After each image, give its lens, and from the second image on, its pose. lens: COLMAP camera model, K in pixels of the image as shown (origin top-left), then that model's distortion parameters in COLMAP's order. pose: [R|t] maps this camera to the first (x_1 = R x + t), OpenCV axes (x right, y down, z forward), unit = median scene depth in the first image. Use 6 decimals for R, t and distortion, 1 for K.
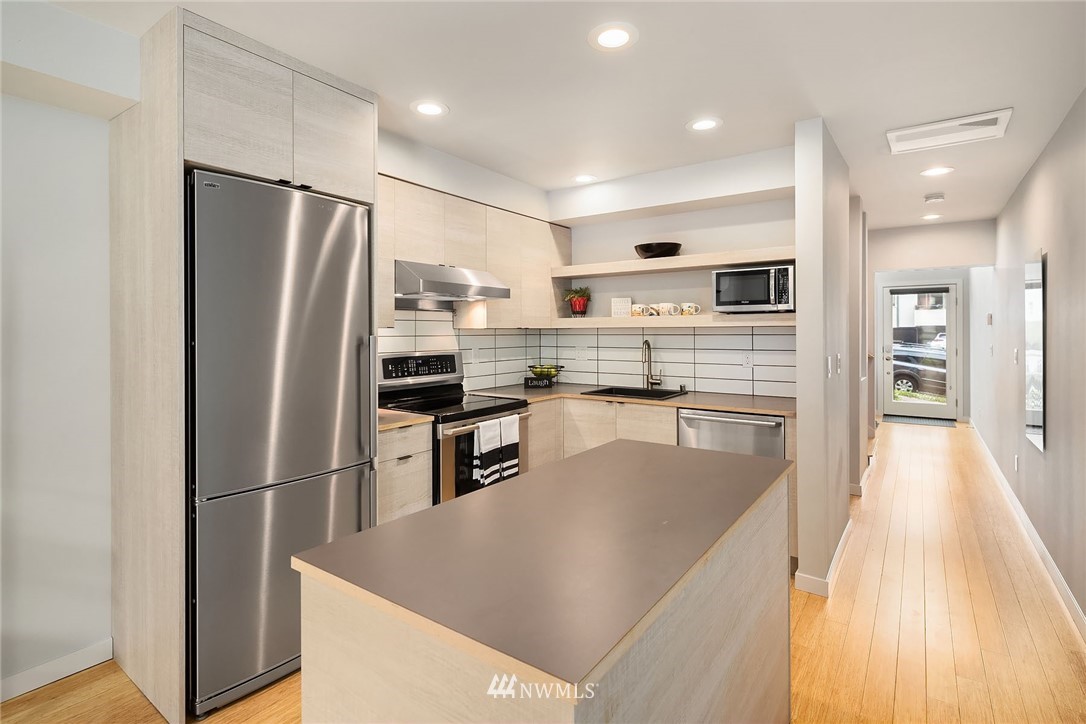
lens RADIAL K [[522.3, 0, 542.5], [0, 522.3, 332.6], [0, 0, 1]] dist [-0.002469, -0.000516]
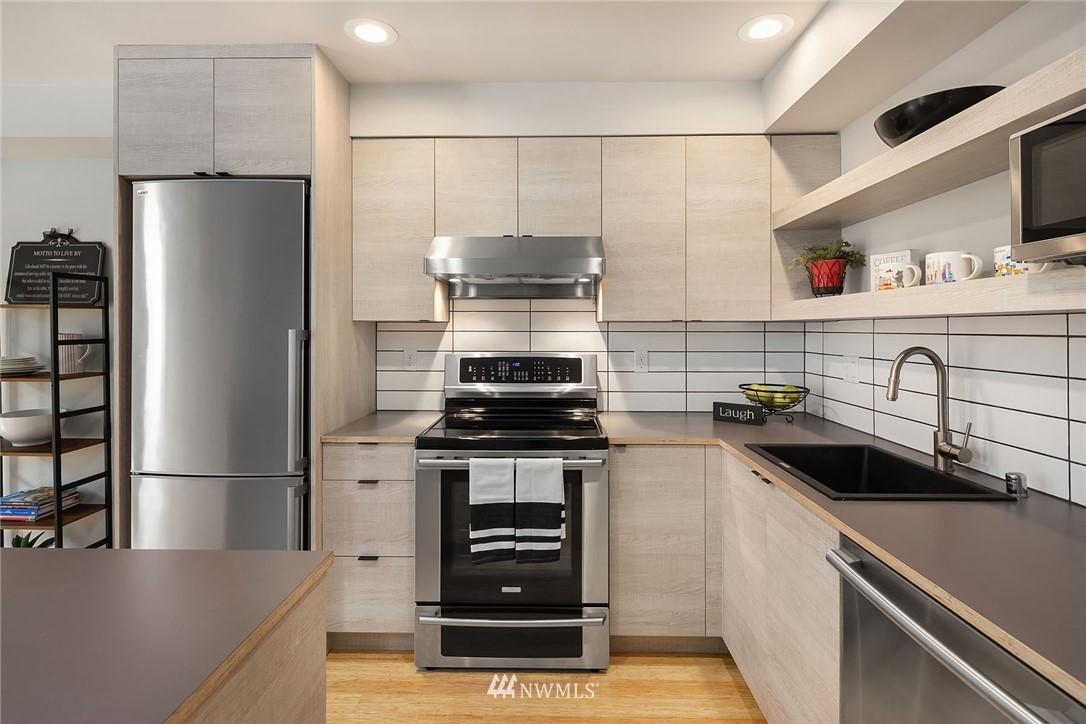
lens RADIAL K [[529.4, 0, 544.3], [0, 529.4, 328.0], [0, 0, 1]] dist [-0.000421, 0.000083]
pose [[0.568199, 0.004165, -0.822880, 0.393979], [-0.004880, 0.999987, 0.001692, 0.000048], [0.822876, 0.003054, 0.568212, 0.535276]]
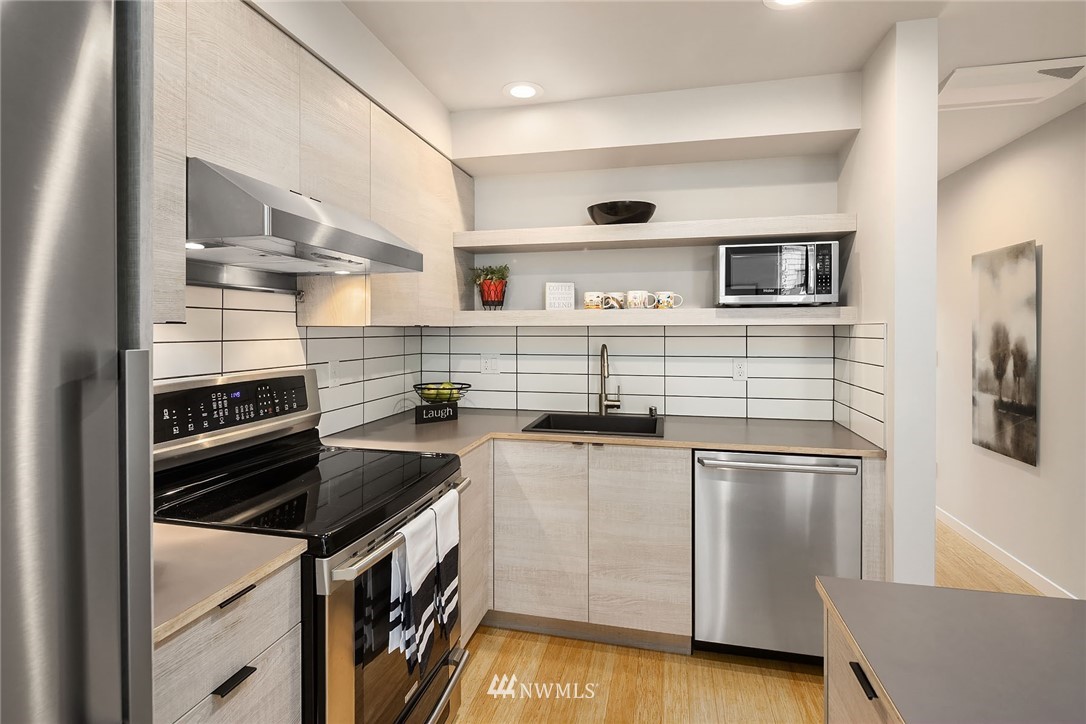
lens RADIAL K [[522.3, 0, 542.5], [0, 522.3, 332.6], [0, 0, 1]] dist [-0.002469, -0.000516]
pose [[0.924158, 0.000675, 0.382009, -0.144498], [-0.001920, 0.999994, 0.002879, -0.002873], [-0.382005, -0.003394, 0.924154, 0.412519]]
